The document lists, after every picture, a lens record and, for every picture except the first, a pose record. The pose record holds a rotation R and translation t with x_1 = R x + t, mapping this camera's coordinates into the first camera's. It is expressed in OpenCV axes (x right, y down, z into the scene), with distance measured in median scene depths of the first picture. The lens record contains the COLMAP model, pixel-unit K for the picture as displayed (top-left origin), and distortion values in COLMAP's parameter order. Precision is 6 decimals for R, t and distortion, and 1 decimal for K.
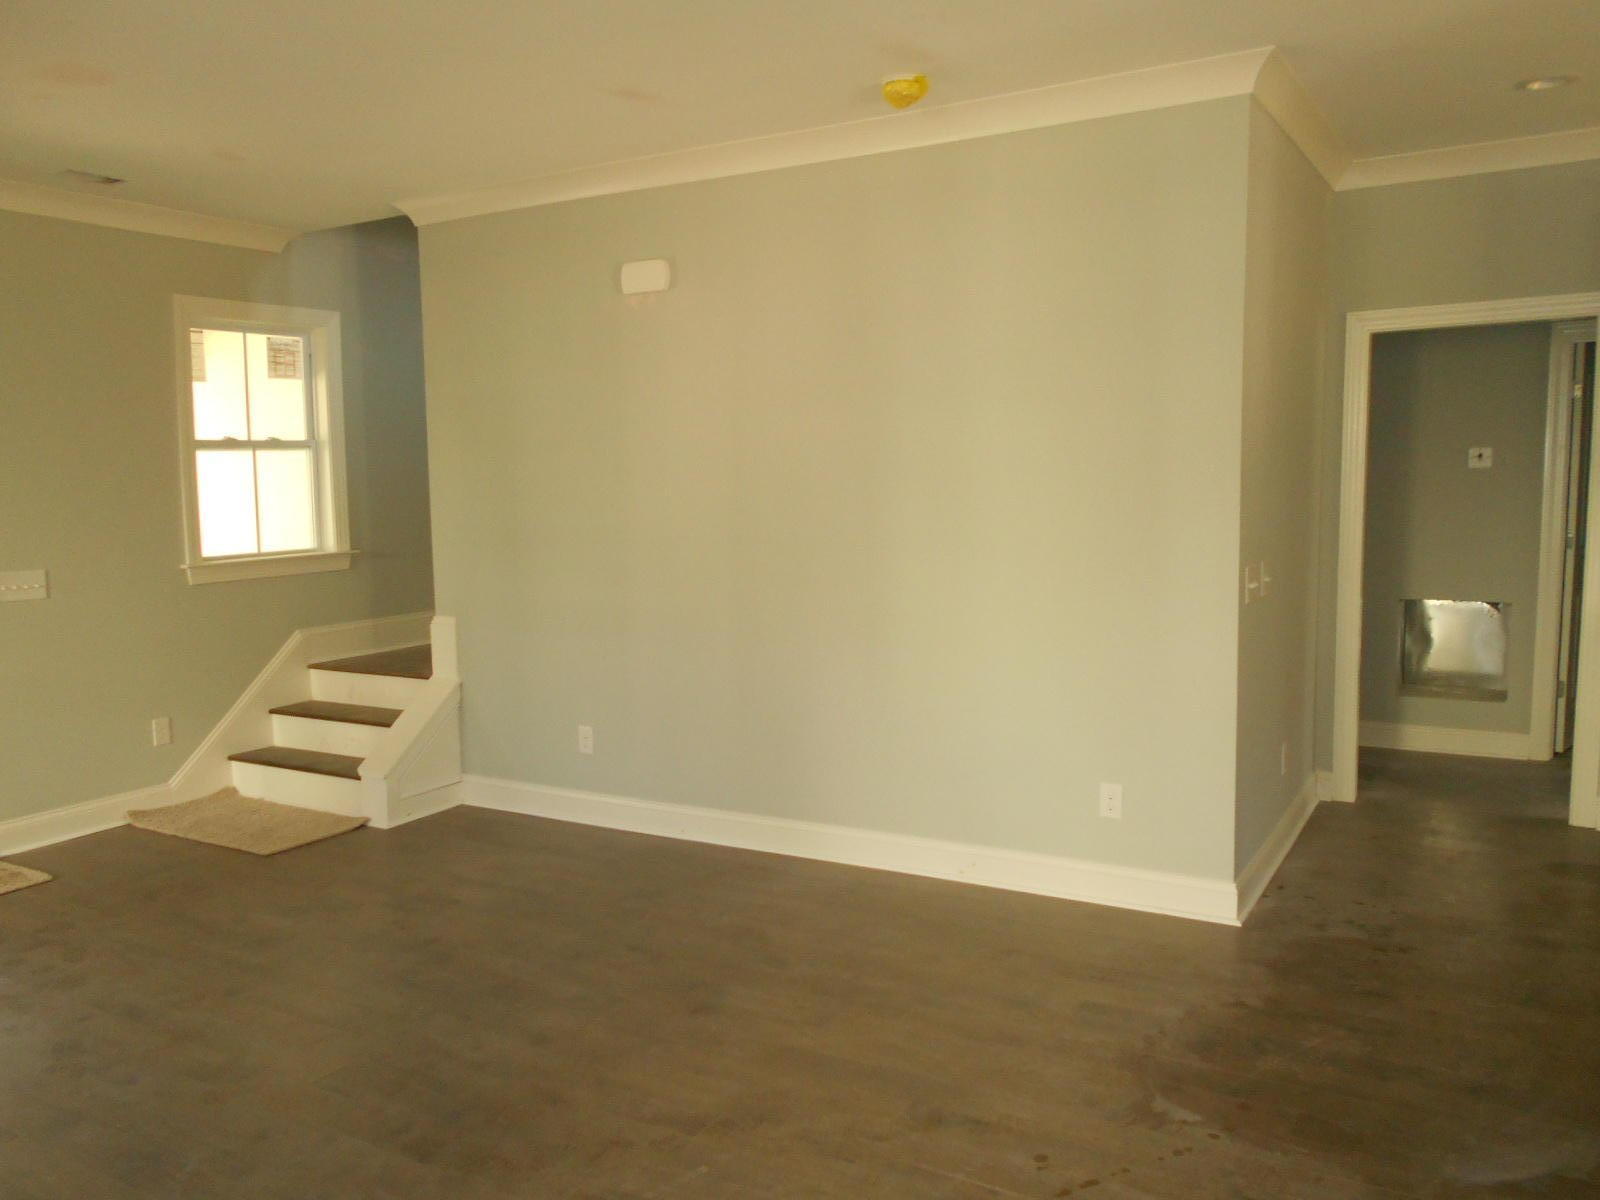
lens RADIAL K [[1270.0, 0, 800.2], [0, 1270.0, 601.6], [0, 0, 1]] dist [-0.068908, 0.053502]
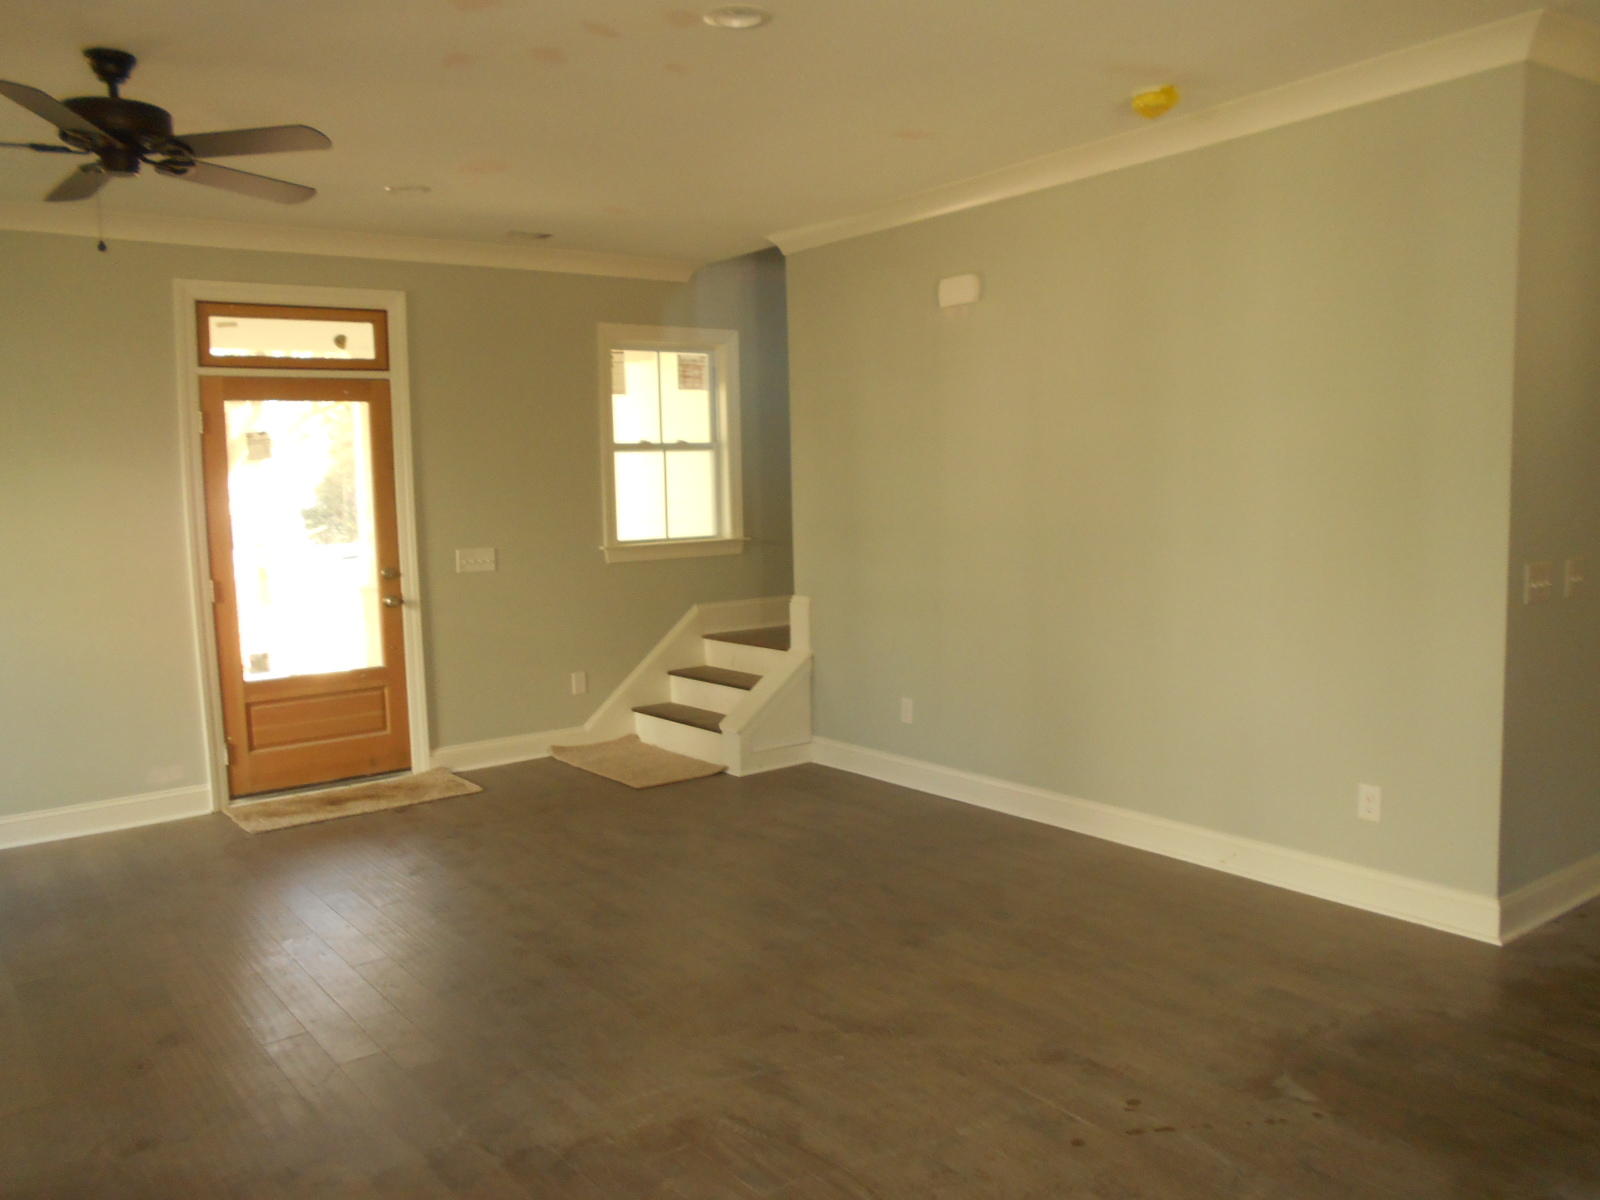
lens RADIAL K [[1270.0, 0, 792.8], [0, 1270.0, 606.6], [0, 0, 1]] dist [-0.068908, 0.053502]
pose [[0.918943, 0.035256, -0.392812, 0.168805], [-0.032862, 0.999378, 0.012819, 0.006837], [0.393020, 0.001129, 0.919529, -0.055309]]
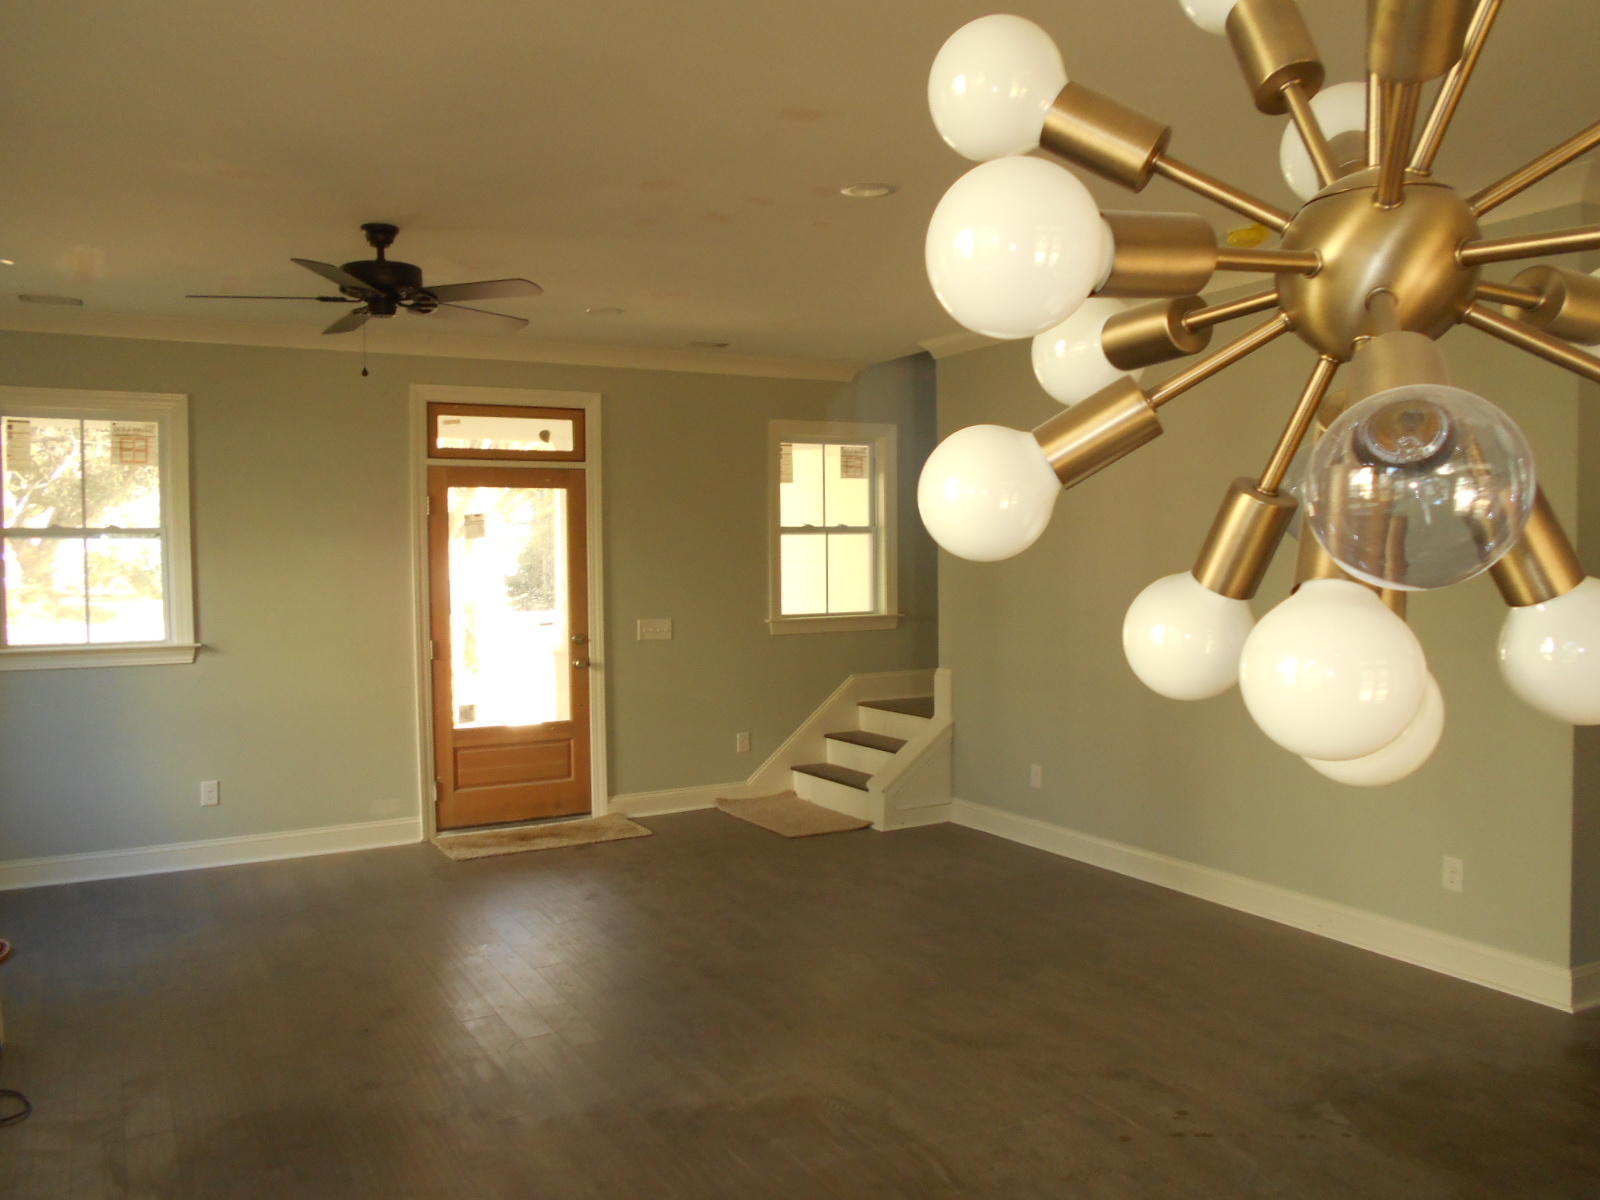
lens RADIAL K [[1270.0, 0, 785.2], [0, 1270.0, 606.9], [0, 0, 1]] dist [-0.068908, 0.053502]
pose [[0.848447, 0.031260, -0.528356, 0.253839], [-0.059866, 0.997516, -0.037116, 0.006742], [0.525883, 0.063122, 0.848211, -0.148514]]
